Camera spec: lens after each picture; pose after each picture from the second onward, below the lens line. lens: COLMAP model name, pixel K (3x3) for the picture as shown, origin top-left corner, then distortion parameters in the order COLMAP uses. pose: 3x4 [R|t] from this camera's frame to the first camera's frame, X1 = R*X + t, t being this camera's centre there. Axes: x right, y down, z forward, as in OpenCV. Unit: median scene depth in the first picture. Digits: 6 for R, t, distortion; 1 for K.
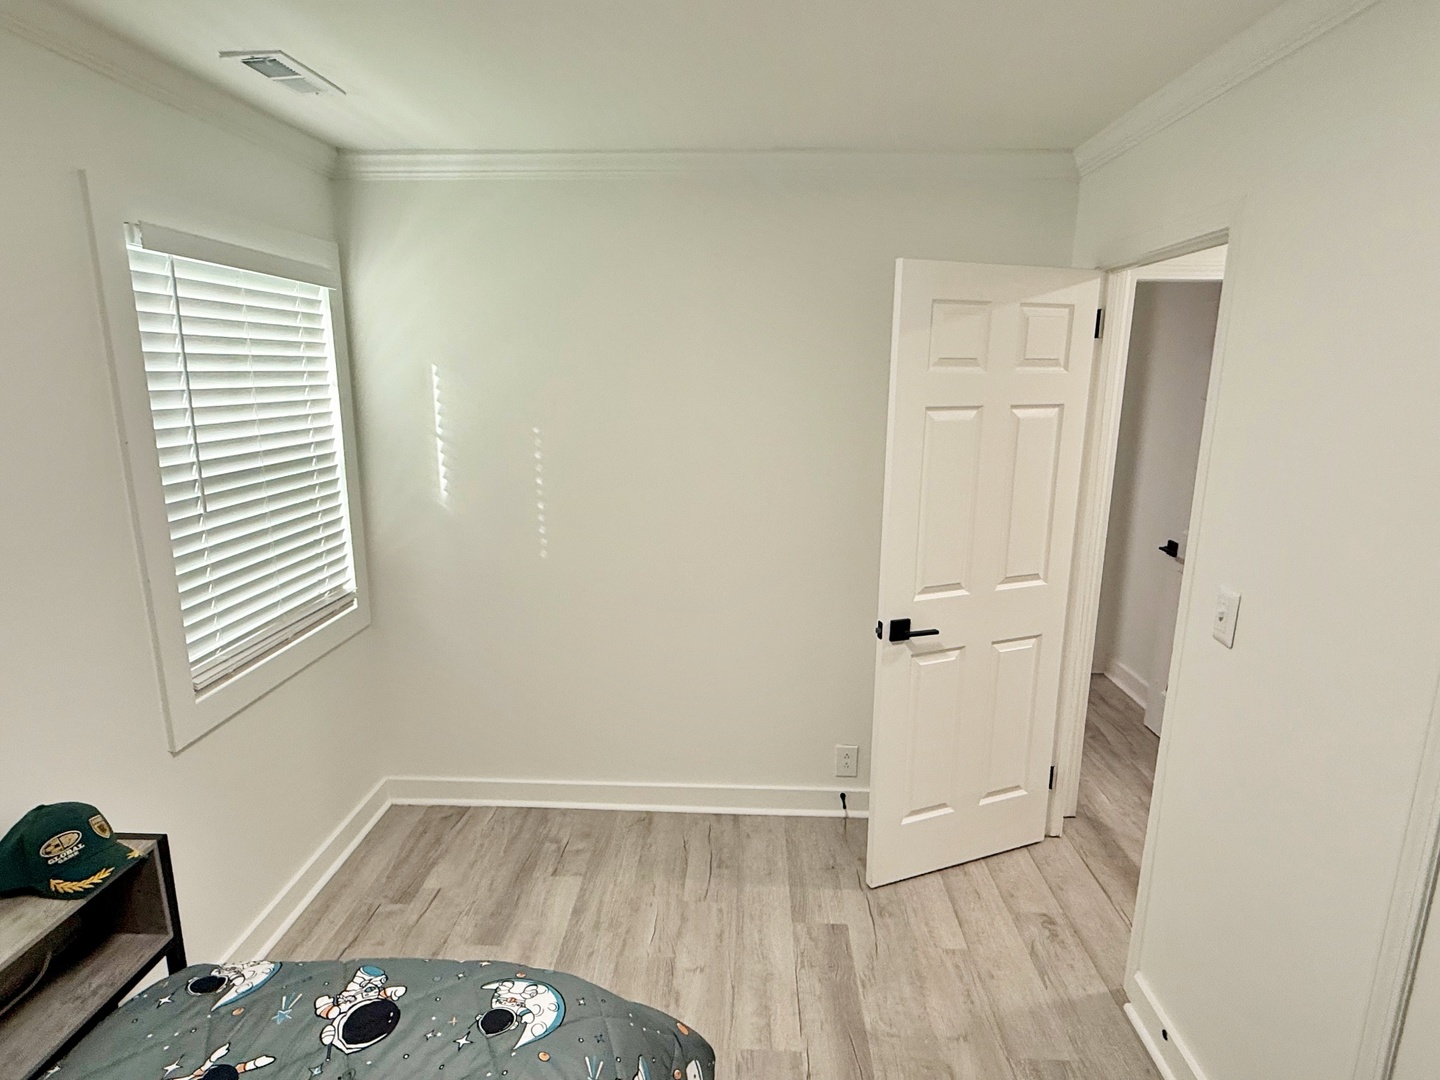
lens RADIAL K [[800.9, 0, 720.1], [0, 800.9, 544.9], [0, 0, 1]] dist [-0.025976, -0.000271]
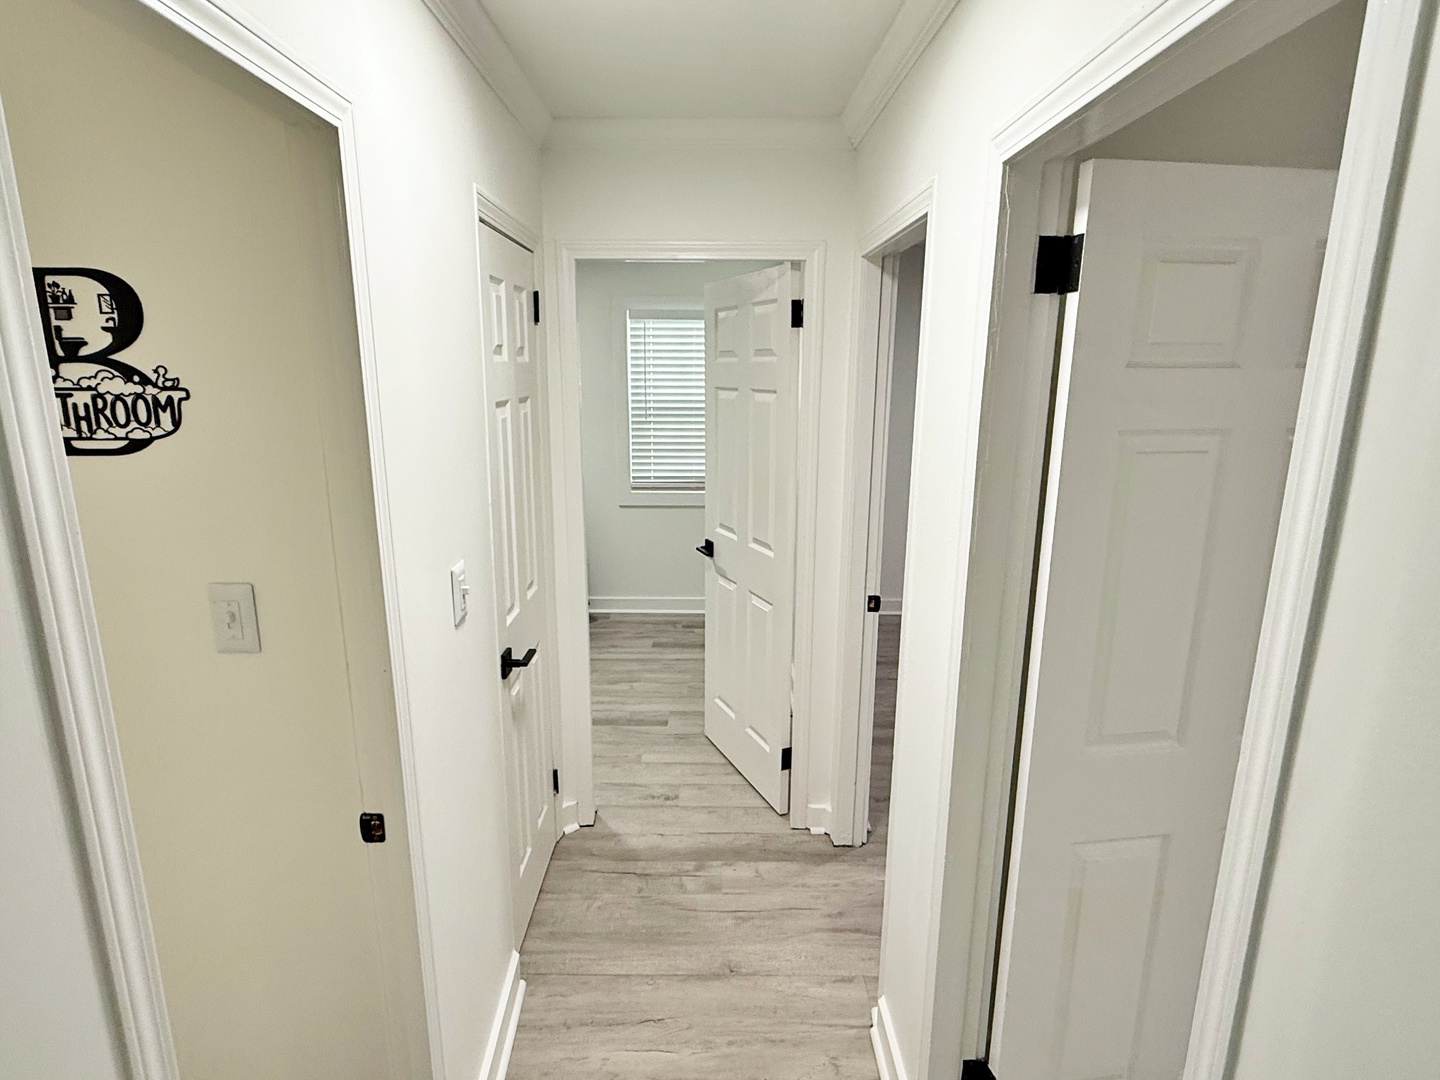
lens RADIAL K [[800.9, 0, 720.1], [0, 800.9, 544.9], [0, 0, 1]] dist [-0.025976, -0.000271]
pose [[0.049315, 0.227296, -0.972576, 1.623353], [-0.220228, 0.952269, 0.211383, -0.211996], [0.974201, 0.203764, 0.097019, 0.893963]]
